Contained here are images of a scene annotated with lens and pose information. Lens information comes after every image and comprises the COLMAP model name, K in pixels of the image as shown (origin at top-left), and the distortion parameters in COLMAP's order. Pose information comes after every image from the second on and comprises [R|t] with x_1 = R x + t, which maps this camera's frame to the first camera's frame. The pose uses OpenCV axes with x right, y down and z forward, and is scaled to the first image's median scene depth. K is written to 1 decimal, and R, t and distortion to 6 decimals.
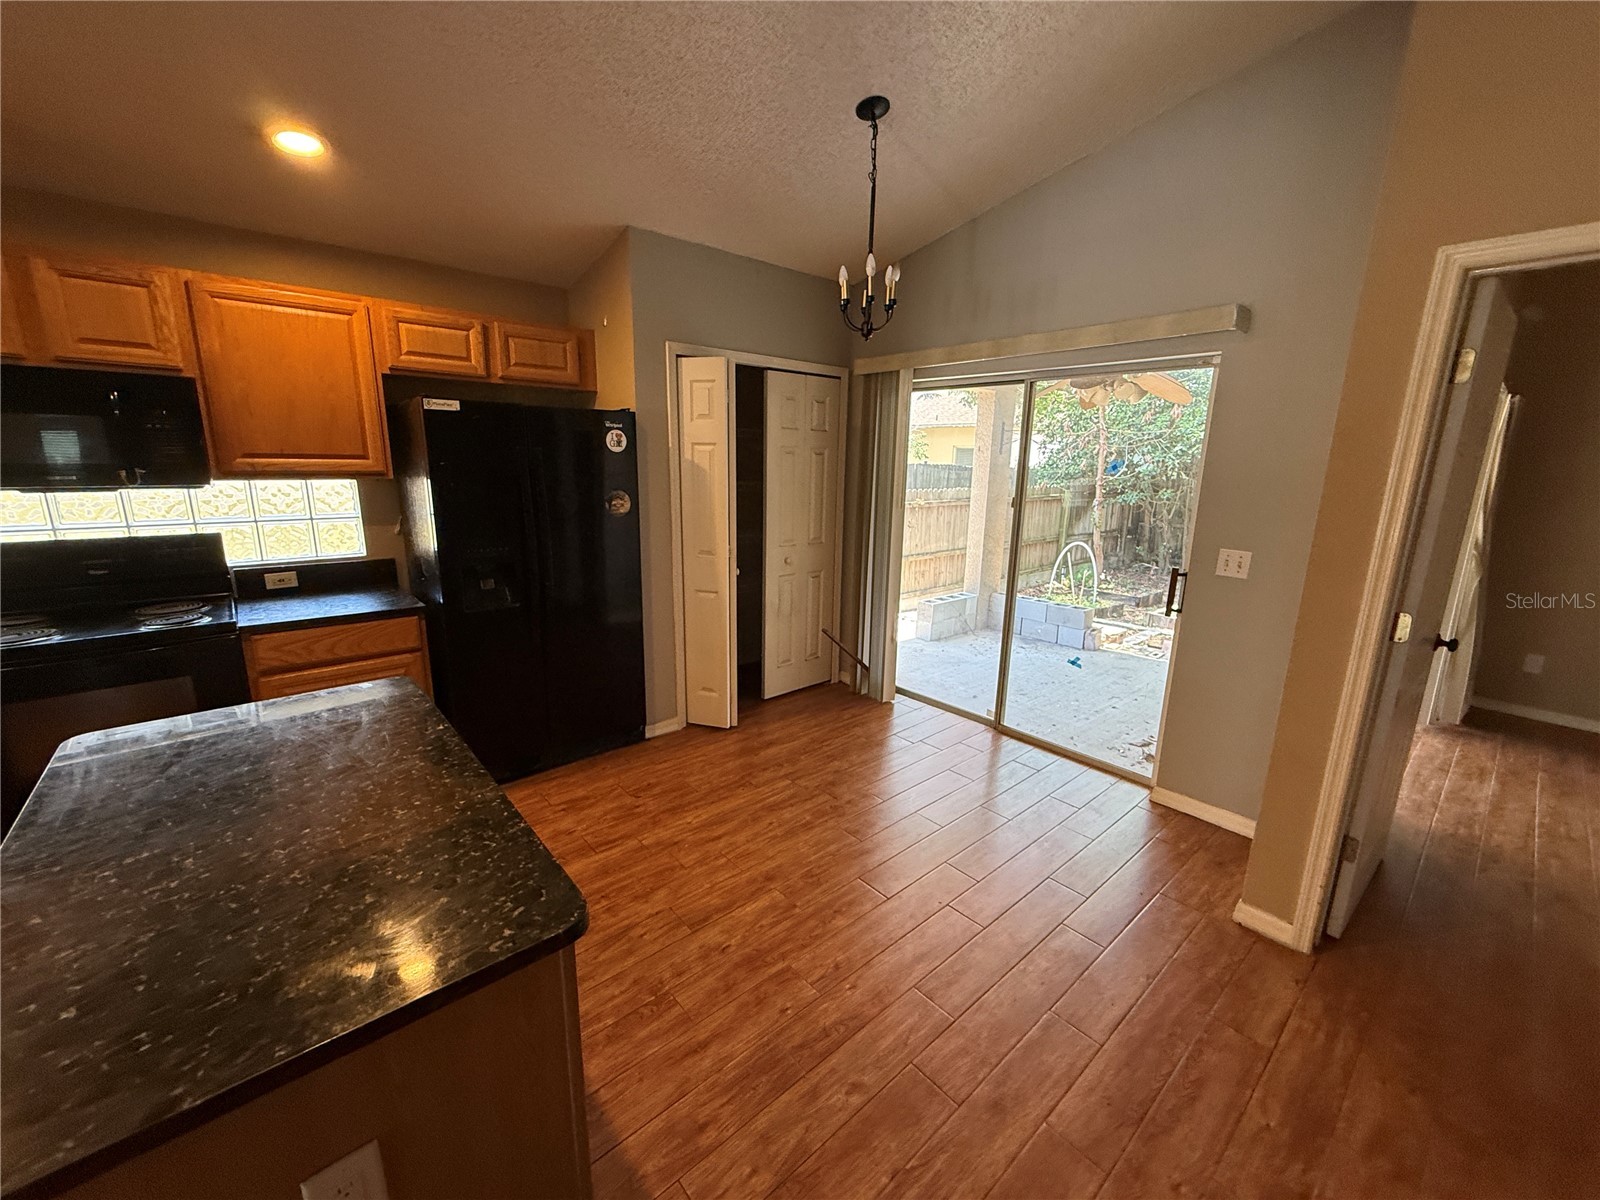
lens RADIAL K [[637.7, 0, 800.0], [0, 637.7, 600.0], [0, 0, 1]] dist [-0.000050, -0.000227]
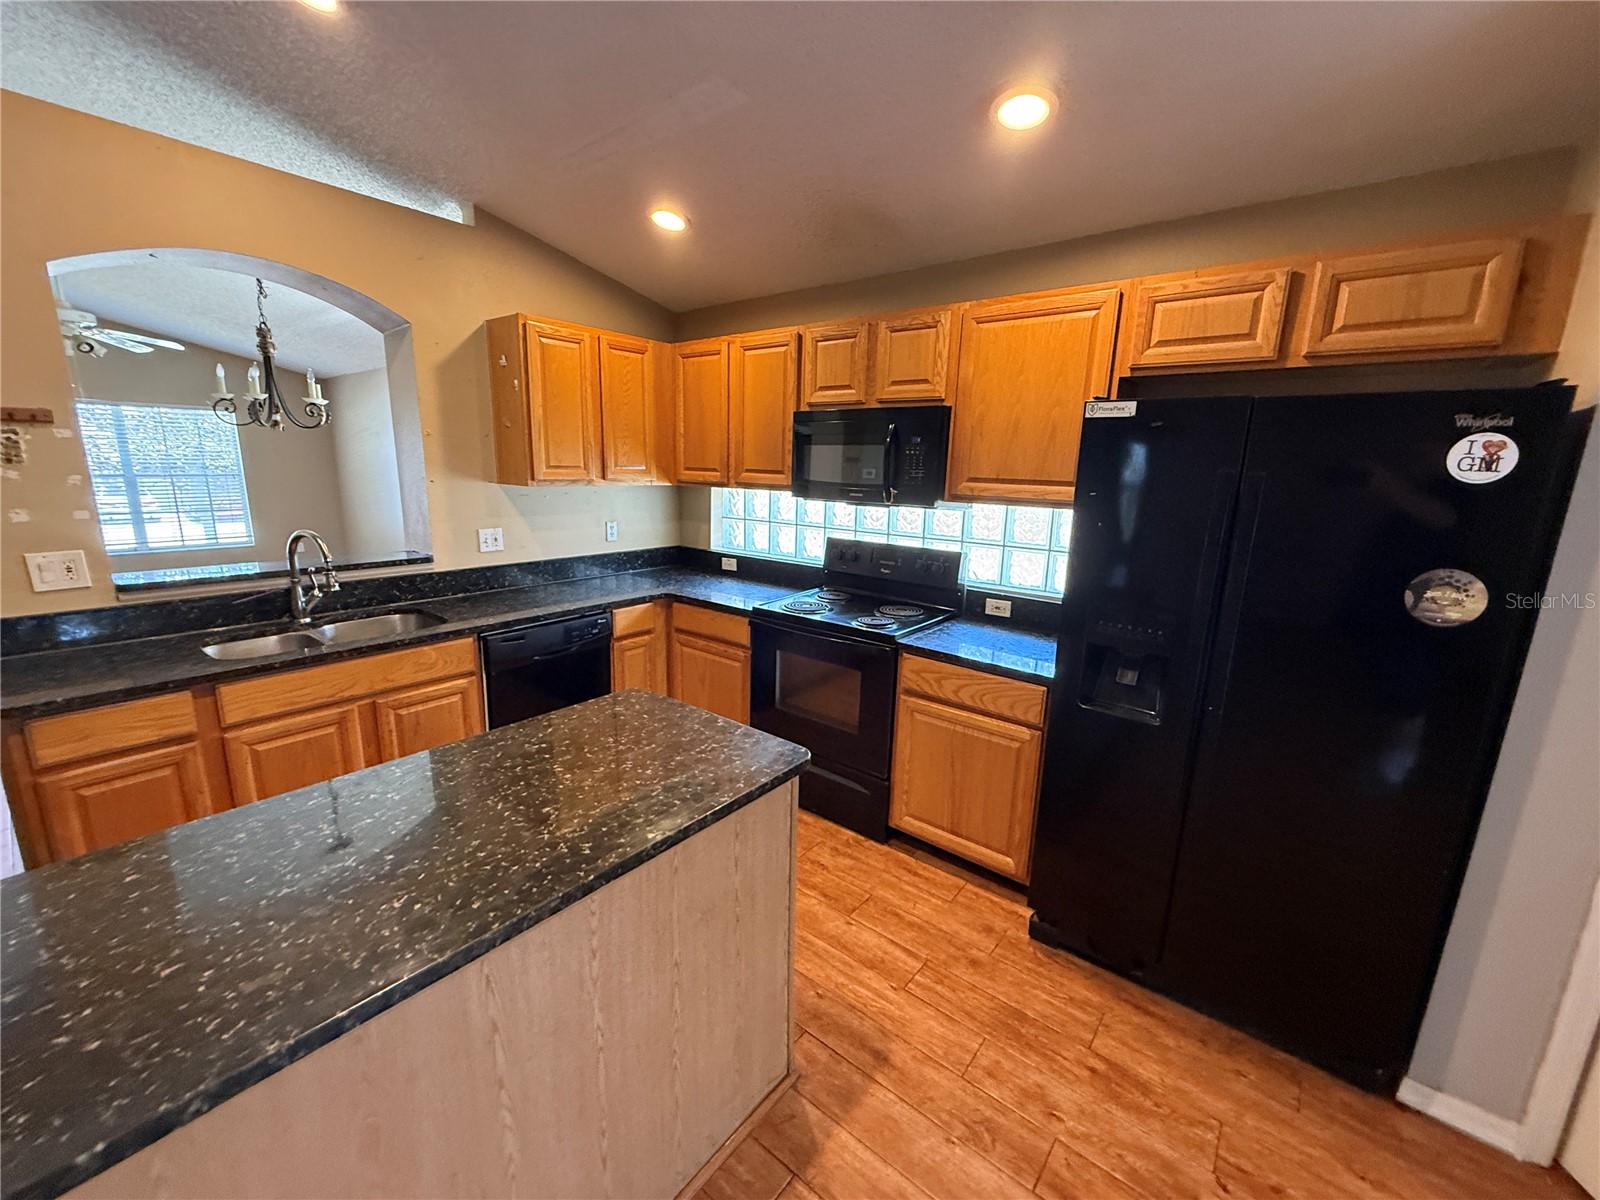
lens RADIAL K [[638.9, 0, 800.0], [0, 638.9, 600.0], [0, 0, 1]] dist [0.001646, 0.000141]
pose [[0.172372, 0.193534, -0.965832, 0.069958], [-0.236956, 0.959863, 0.150049, -0.110060], [0.956107, 0.202995, 0.211313, 0.474537]]
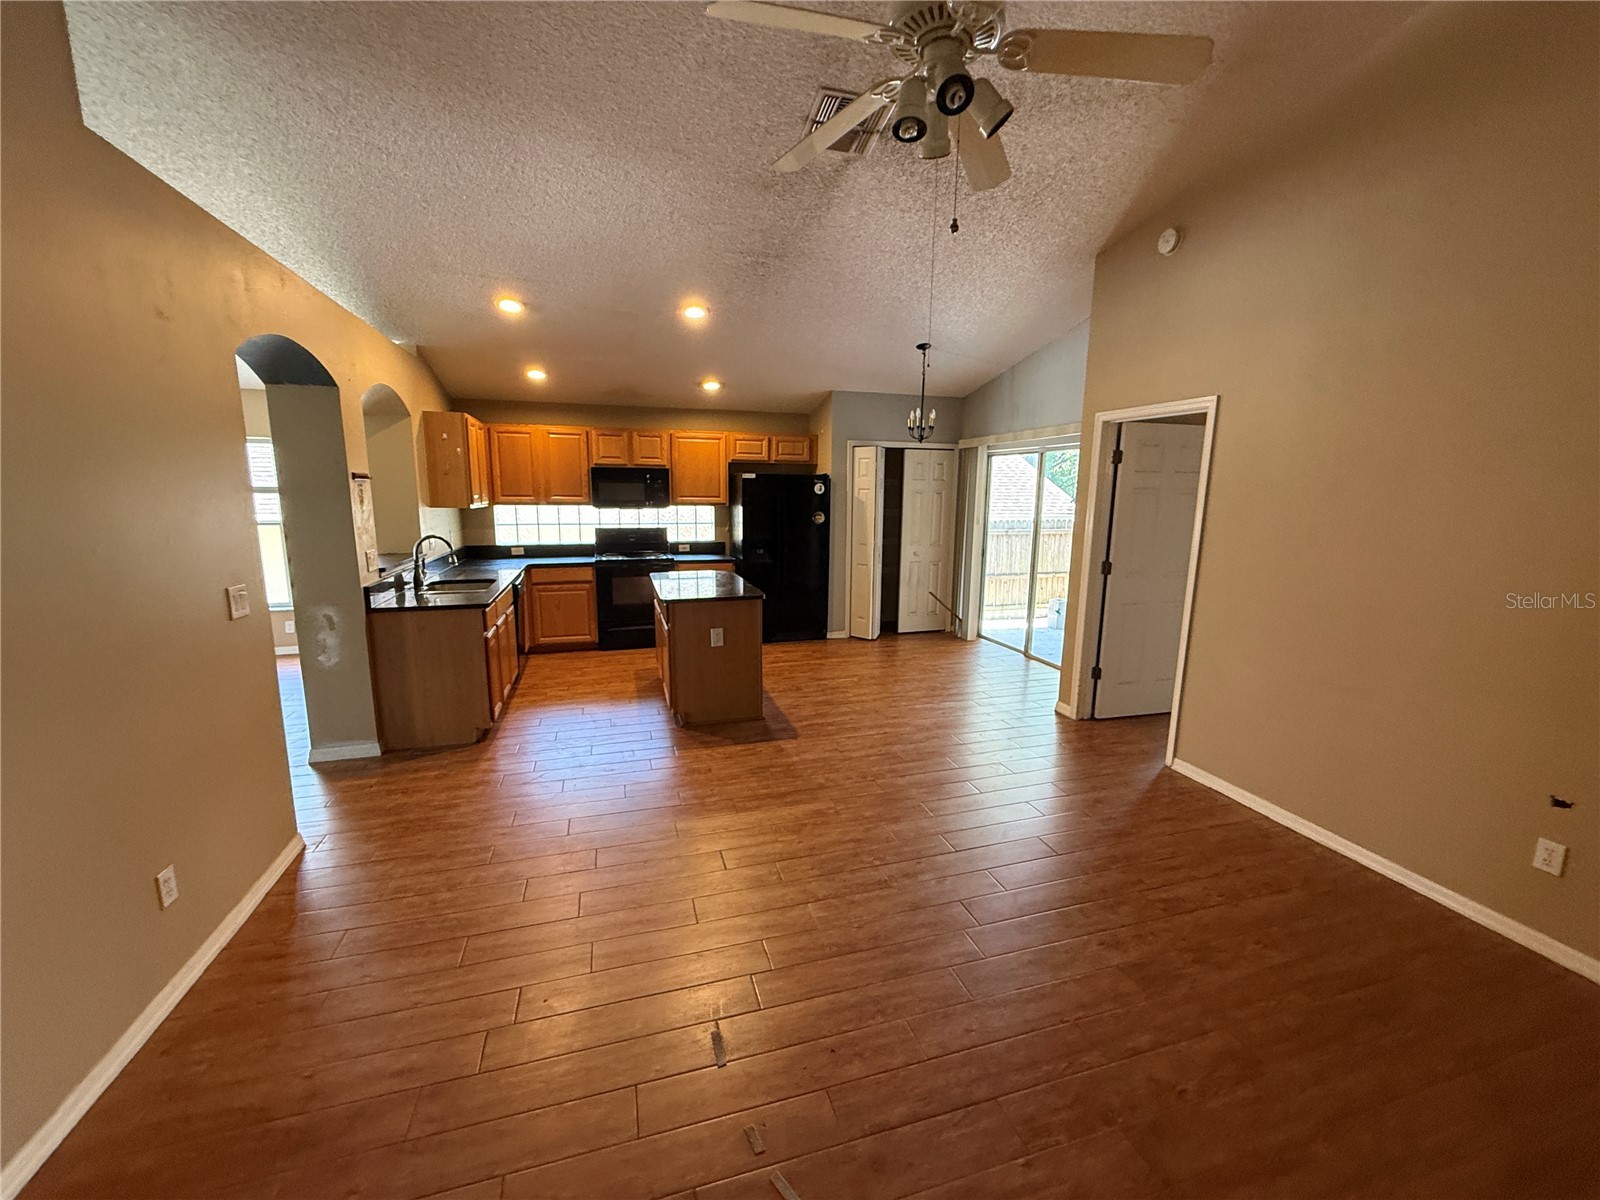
lens RADIAL K [[637.7, 0, 800.0], [0, 637.7, 600.0], [0, 0, 1]] dist [-0.000050, -0.000227]
pose [[0.910274, 0.060156, -0.409613, 0.542643], [-0.083083, 0.995803, -0.038389, 0.207044], [0.405584, 0.068977, 0.911451, -0.937426]]
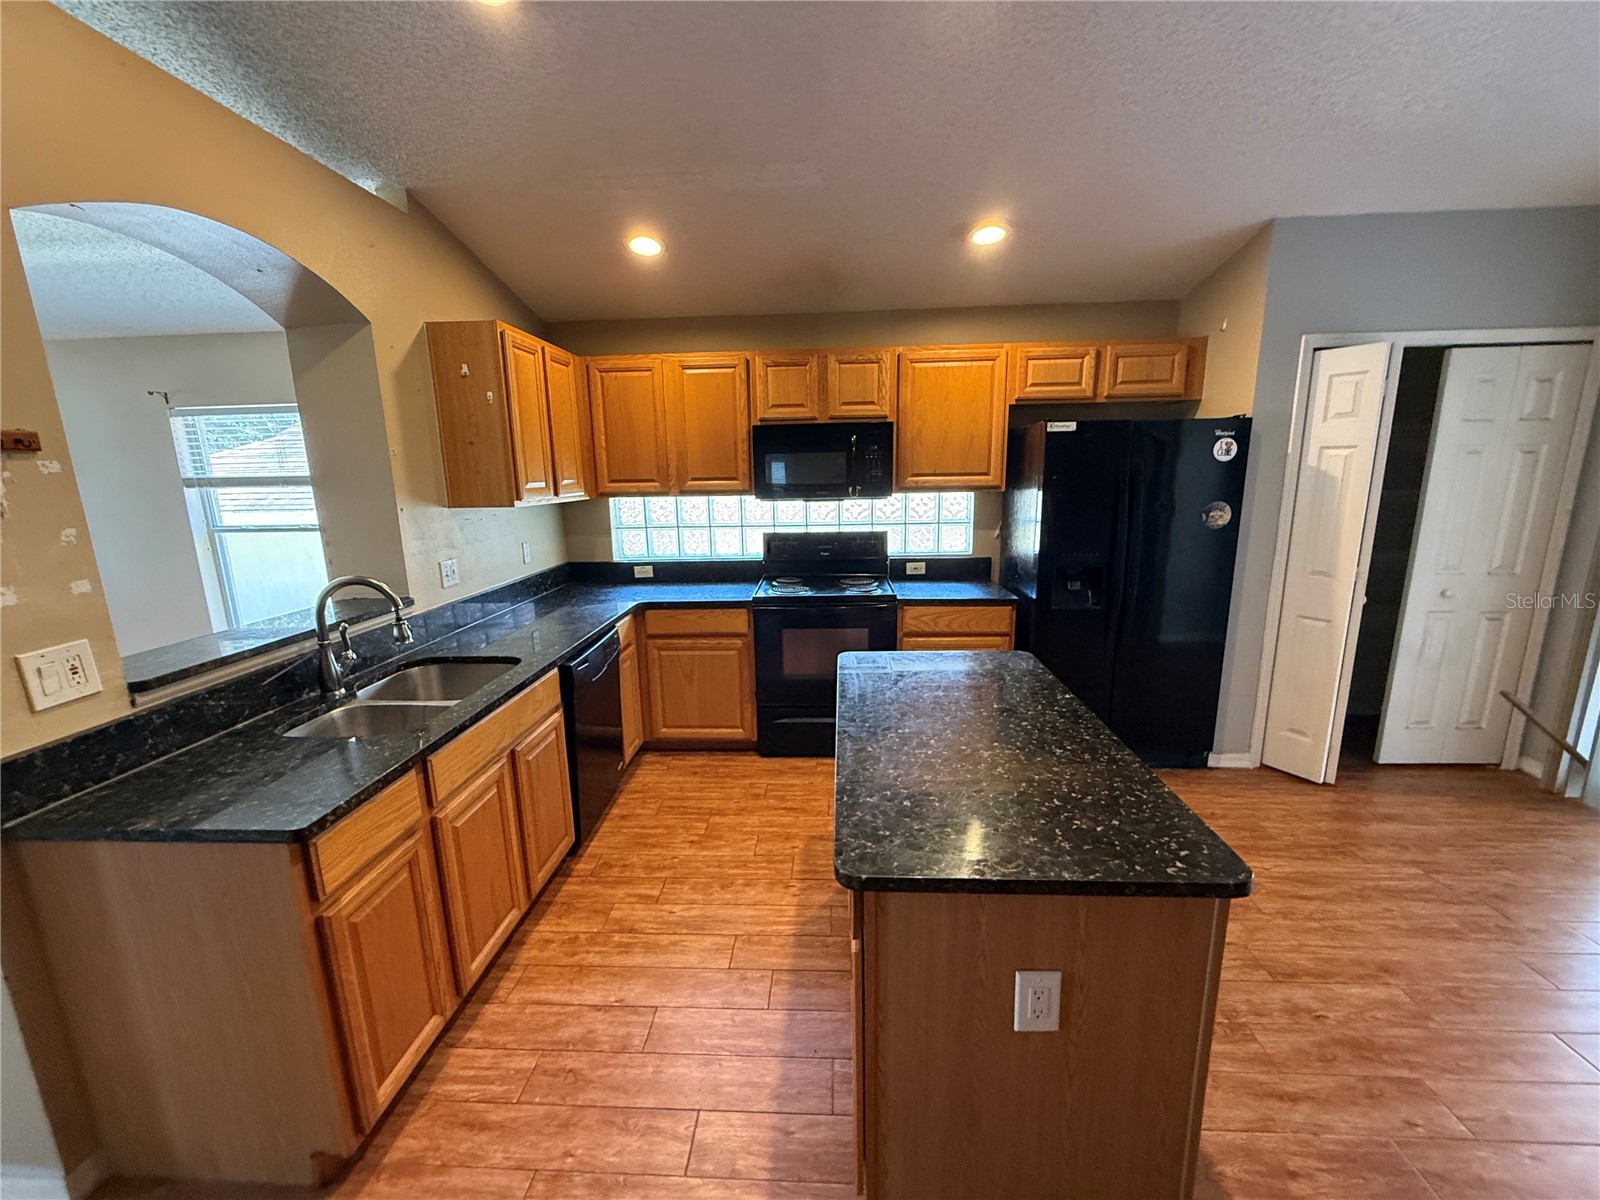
lens RADIAL K [[637.7, 0, 800.0], [0, 637.7, 600.0], [0, 0, 1]] dist [-0.000050, -0.000227]
pose [[0.713239, 0.108654, -0.692448, -0.054758], [-0.120997, 0.992167, 0.031054, 0.021527], [0.690398, 0.061635, 0.720799, -0.114074]]
